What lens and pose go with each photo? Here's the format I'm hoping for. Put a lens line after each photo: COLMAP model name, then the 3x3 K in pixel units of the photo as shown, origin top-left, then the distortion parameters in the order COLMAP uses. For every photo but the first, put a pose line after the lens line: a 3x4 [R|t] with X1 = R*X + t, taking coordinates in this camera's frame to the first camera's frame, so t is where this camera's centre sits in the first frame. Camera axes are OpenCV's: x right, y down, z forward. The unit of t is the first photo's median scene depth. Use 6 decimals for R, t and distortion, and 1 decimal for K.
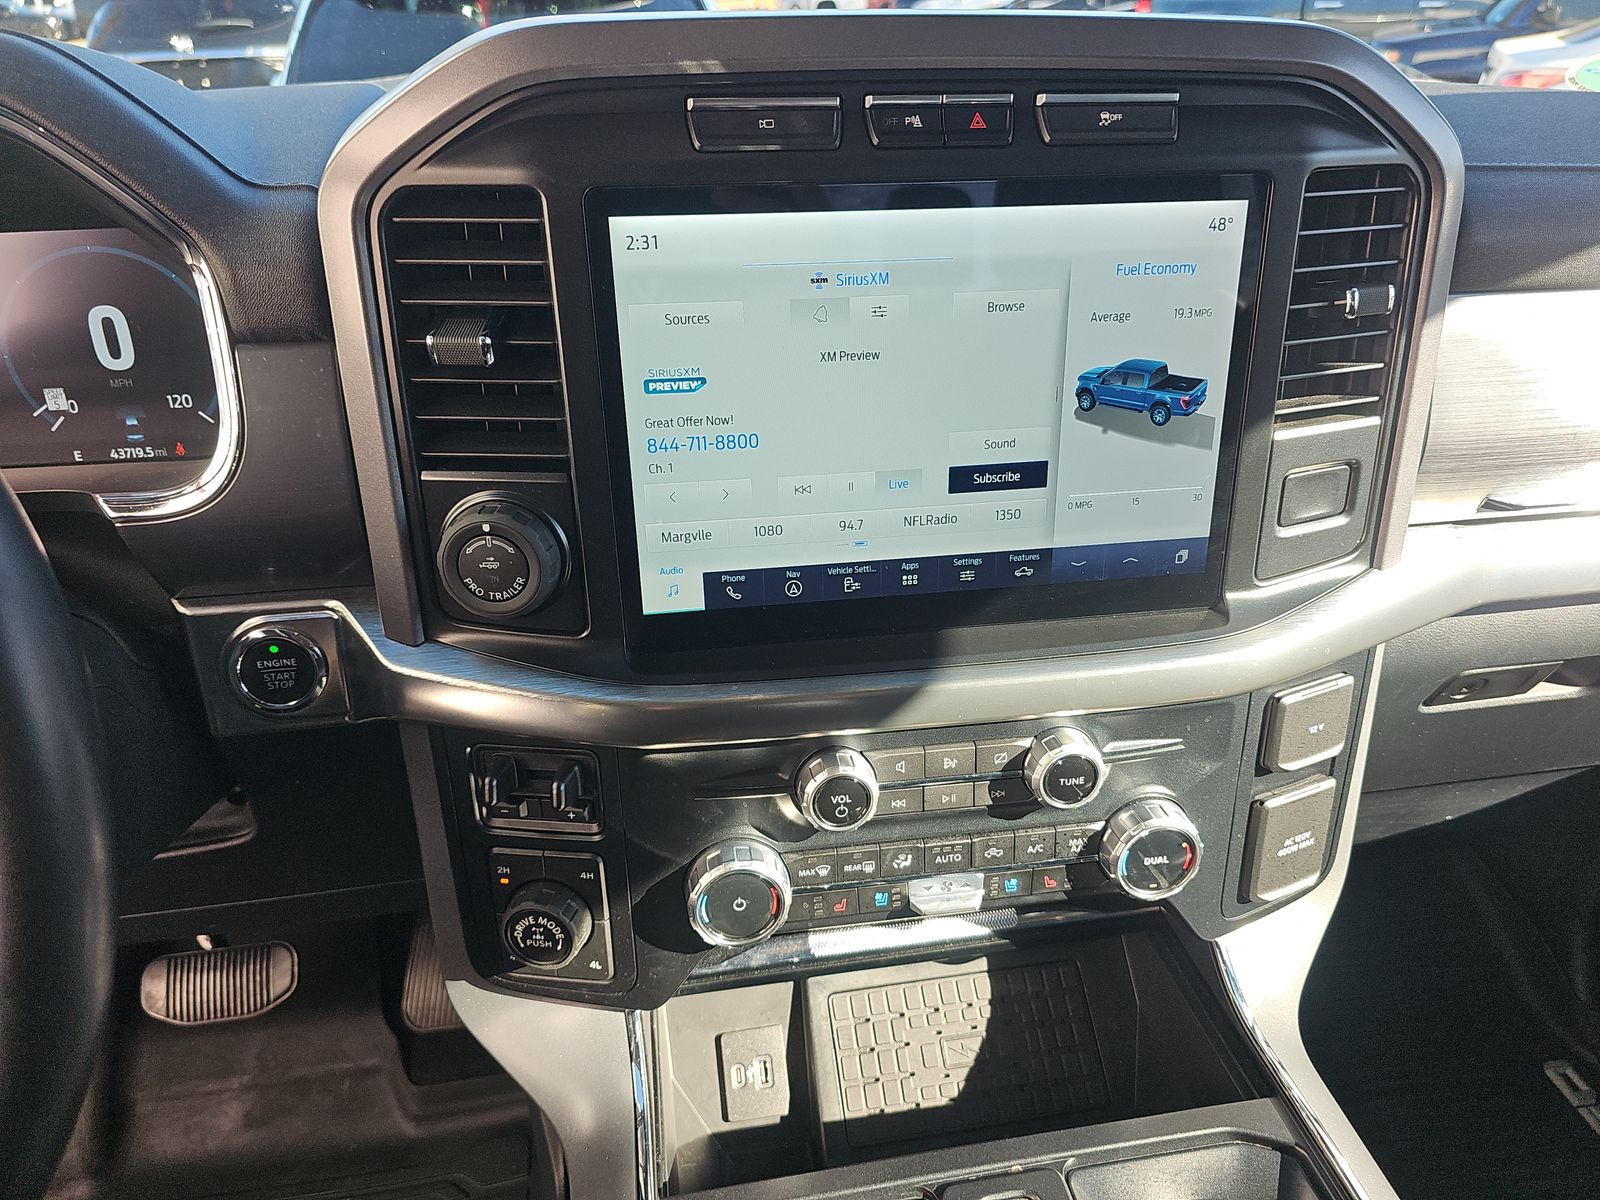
lens RADIAL K [[1055.7, 0, 803.1], [0, 1055.7, 609.7], [0, 0, 1]] dist [0.011297, -0.010036]
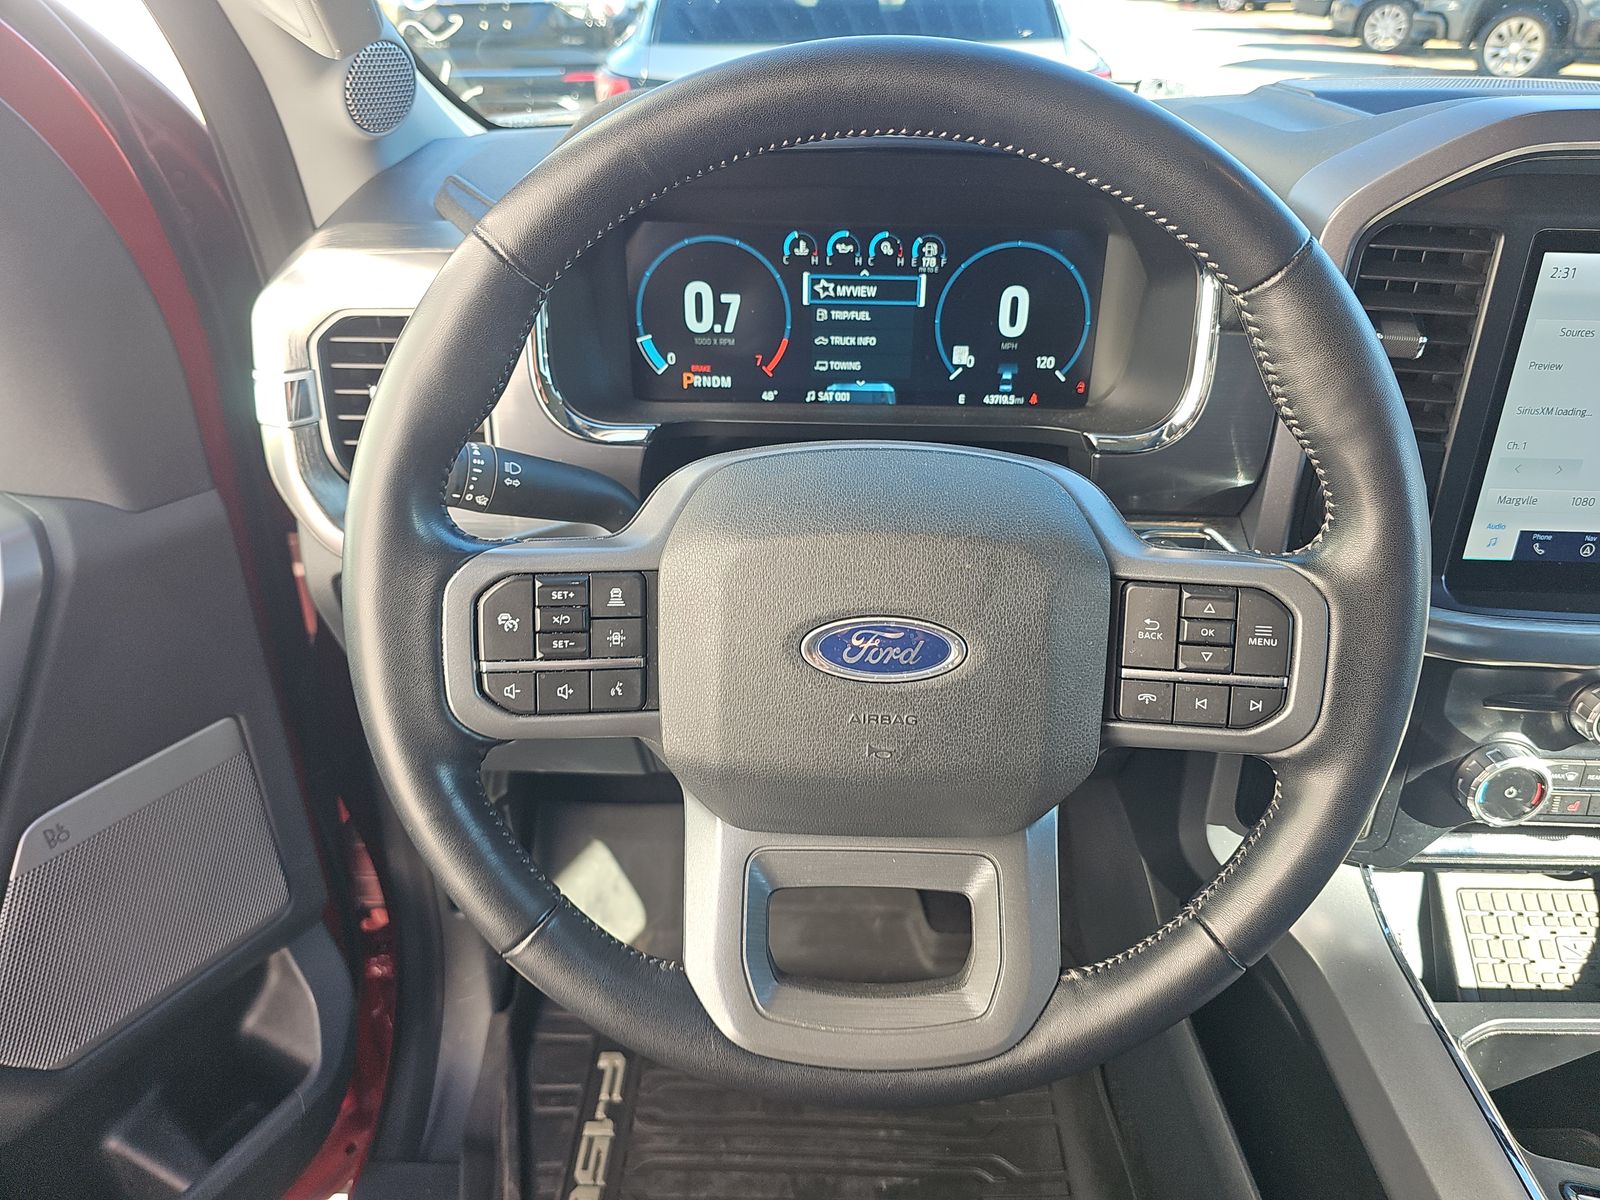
lens RADIAL K [[1055.7, 0, 801.6], [0, 1055.7, 611.0], [0, 0, 1]] dist [0.011297, -0.010036]
pose [[0.983528, 0.104814, -0.147264, -0.661221], [-0.098505, 0.993904, 0.049522, 0.073715], [0.151556, -0.034200, 0.987857, -0.347106]]
